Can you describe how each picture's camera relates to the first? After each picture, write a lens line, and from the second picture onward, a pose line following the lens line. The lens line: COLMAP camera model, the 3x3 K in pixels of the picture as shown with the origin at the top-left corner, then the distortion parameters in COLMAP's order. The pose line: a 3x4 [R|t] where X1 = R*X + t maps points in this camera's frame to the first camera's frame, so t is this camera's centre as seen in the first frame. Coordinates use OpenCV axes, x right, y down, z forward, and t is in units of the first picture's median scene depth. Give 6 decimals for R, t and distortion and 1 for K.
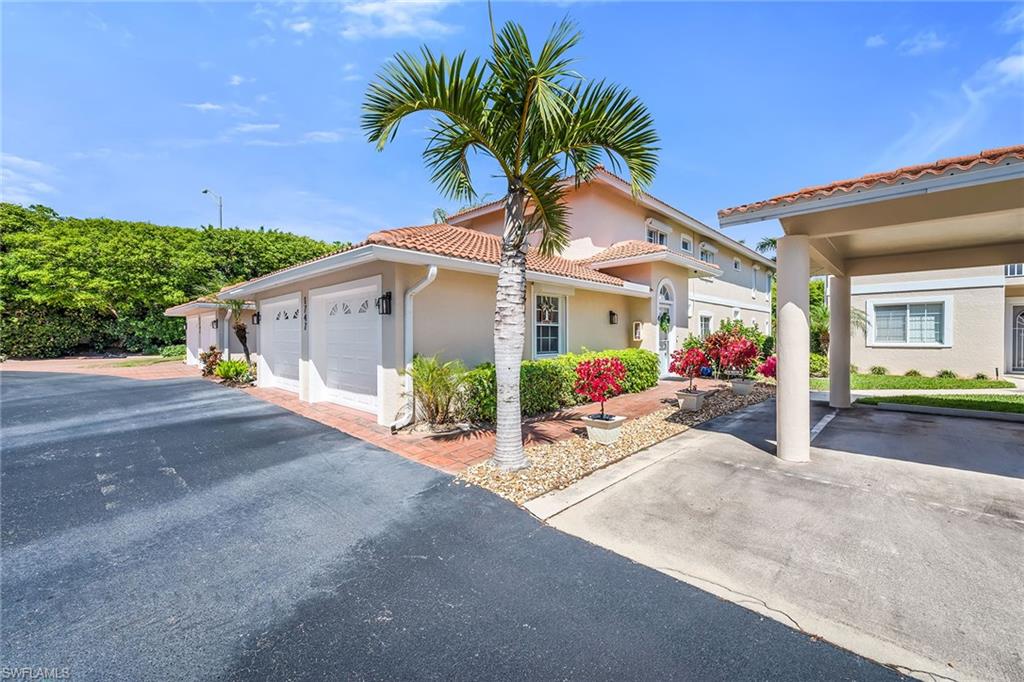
lens RADIAL K [[409.5, 0, 521.6], [0, 409.5, 337.3], [0, 0, 1]] dist [-0.001660, -0.000052]
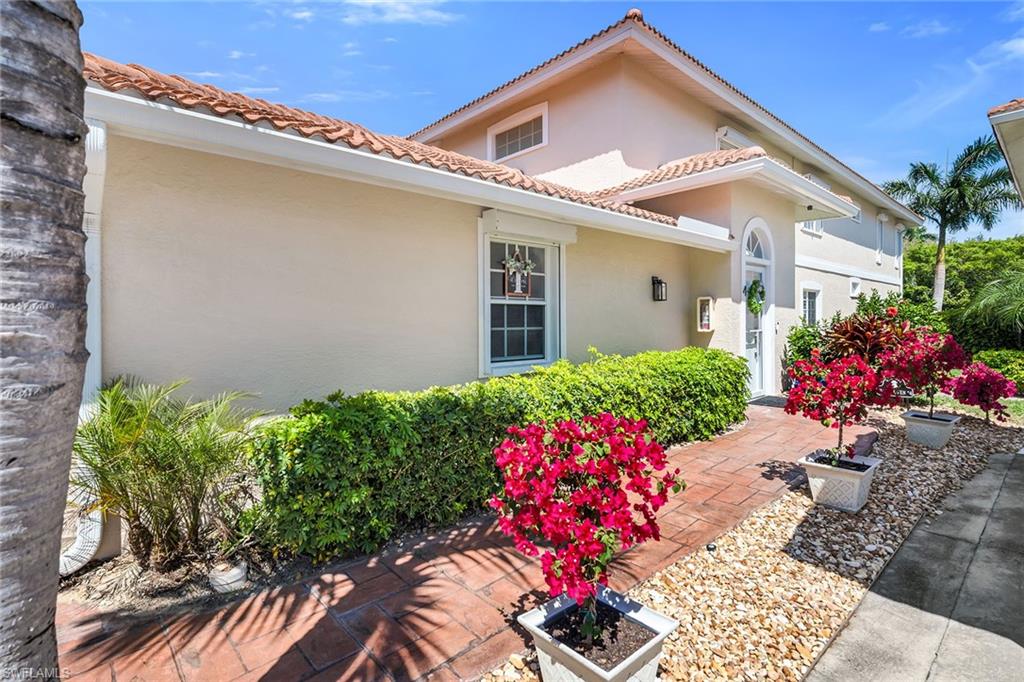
lens RADIAL K [[488.2, 0, 531.6], [0, 488.2, 320.5], [0, 0, 1]] dist [0.000392, 0.000060]
pose [[0.998307, -0.003062, -0.058078, 0.108227], [0.002951, 0.999994, -0.001982, -0.007414], [0.058084, 0.001807, 0.998310, 0.405737]]
